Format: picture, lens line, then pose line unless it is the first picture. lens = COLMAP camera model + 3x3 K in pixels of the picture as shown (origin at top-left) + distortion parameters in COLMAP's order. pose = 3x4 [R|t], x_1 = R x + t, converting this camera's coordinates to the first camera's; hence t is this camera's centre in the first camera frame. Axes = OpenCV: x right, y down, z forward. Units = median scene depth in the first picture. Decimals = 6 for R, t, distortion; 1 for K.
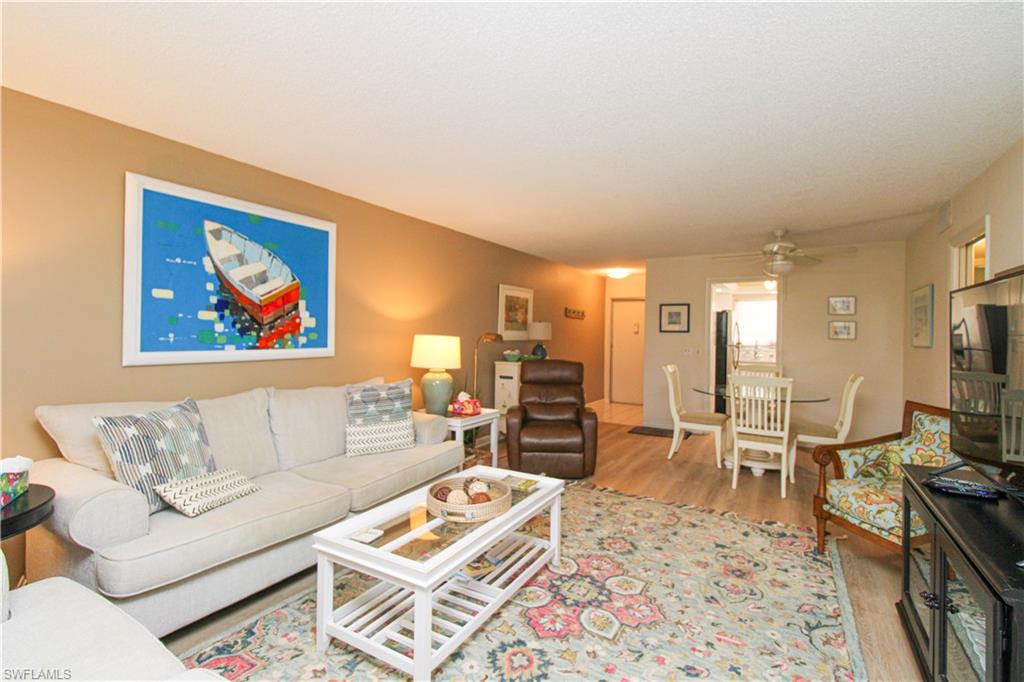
lens RADIAL K [[472.1, 0, 514.5], [0, 472.1, 334.4], [0, 0, 1]] dist [0.026048, -0.014190]
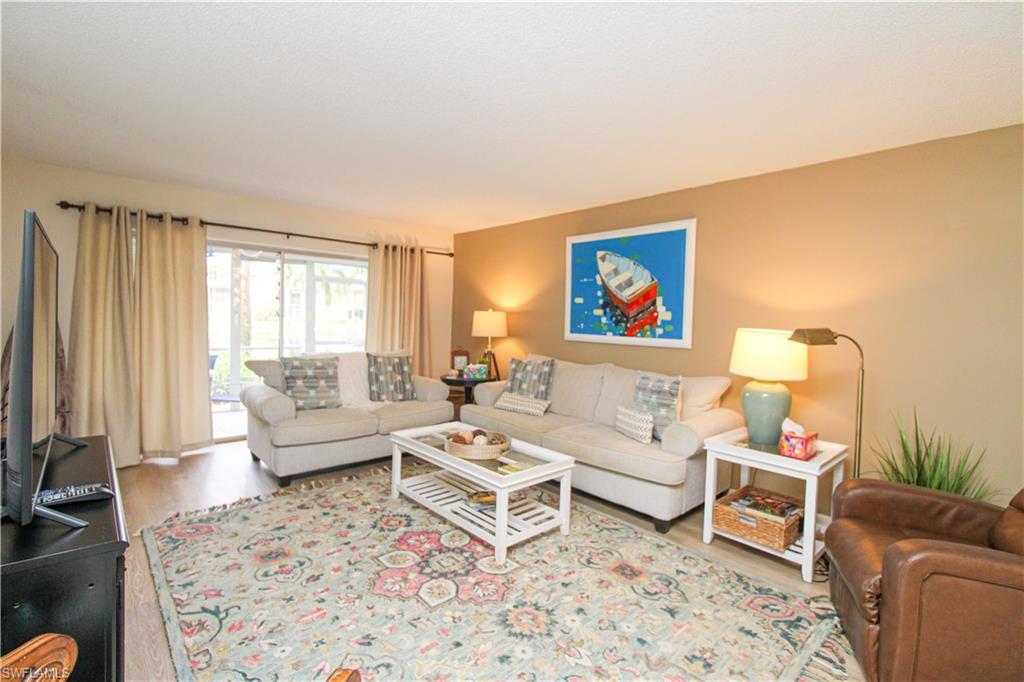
lens RADIAL K [[480.5, 0, 514.8], [0, 480.5, 334.6], [0, 0, 1]] dist [0.033247, -0.022219]
pose [[-0.308665, 0.008110, -0.951136, 0.860285], [-0.038366, 0.999044, 0.020969, 0.009833], [0.950397, 0.042964, -0.308059, 1.134934]]
